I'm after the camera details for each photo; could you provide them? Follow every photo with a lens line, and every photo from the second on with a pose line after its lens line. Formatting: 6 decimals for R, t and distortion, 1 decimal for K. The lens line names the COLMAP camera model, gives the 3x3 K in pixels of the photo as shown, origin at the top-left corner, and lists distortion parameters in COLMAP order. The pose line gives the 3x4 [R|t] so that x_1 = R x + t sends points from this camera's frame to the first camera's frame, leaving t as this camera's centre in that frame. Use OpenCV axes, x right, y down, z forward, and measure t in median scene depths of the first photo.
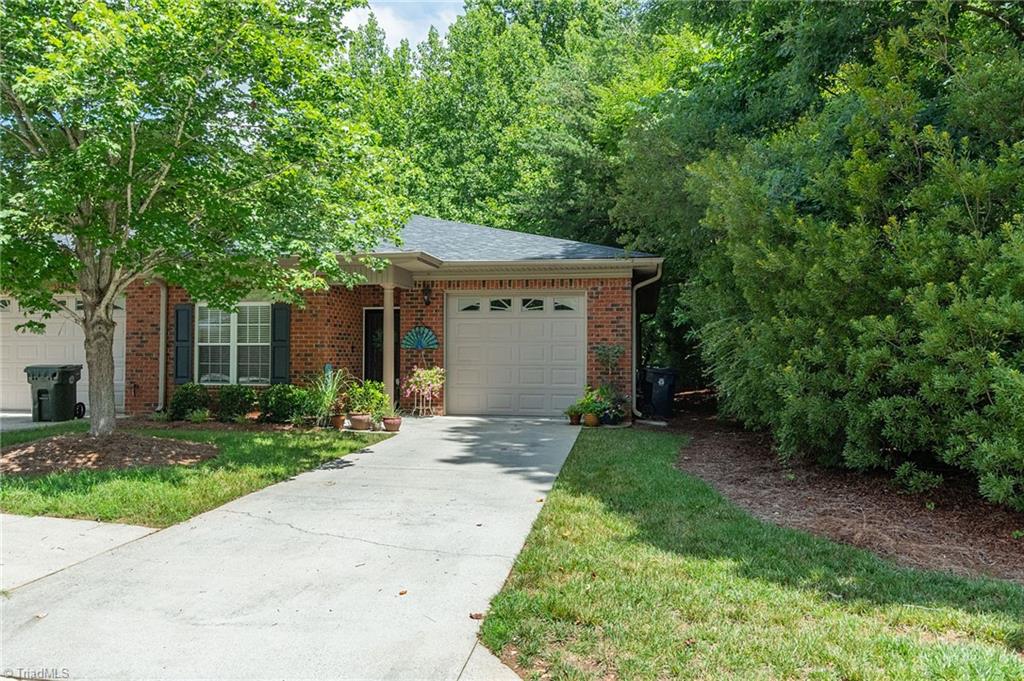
lens RADIAL K [[716.6, 0, 512.1], [0, 716.6, 339.8], [0, 0, 1]] dist [-0.010728, -0.002886]
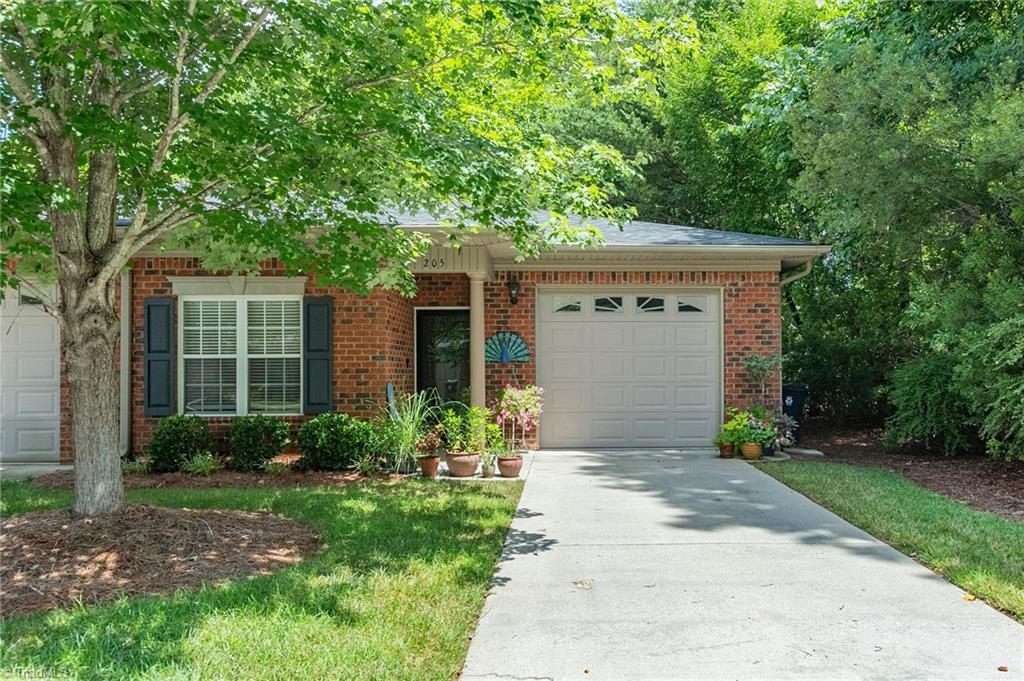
lens RADIAL K [[679.0, 0, 502.5], [0, 679.0, 367.1], [0, 0, 1]] dist [0.001720, 0.000207]
pose [[0.976436, -0.006001, 0.215726, -0.292483], [0.004314, 0.999956, 0.008290, 0.012479], [-0.215766, -0.007164, 0.976419, 0.316786]]
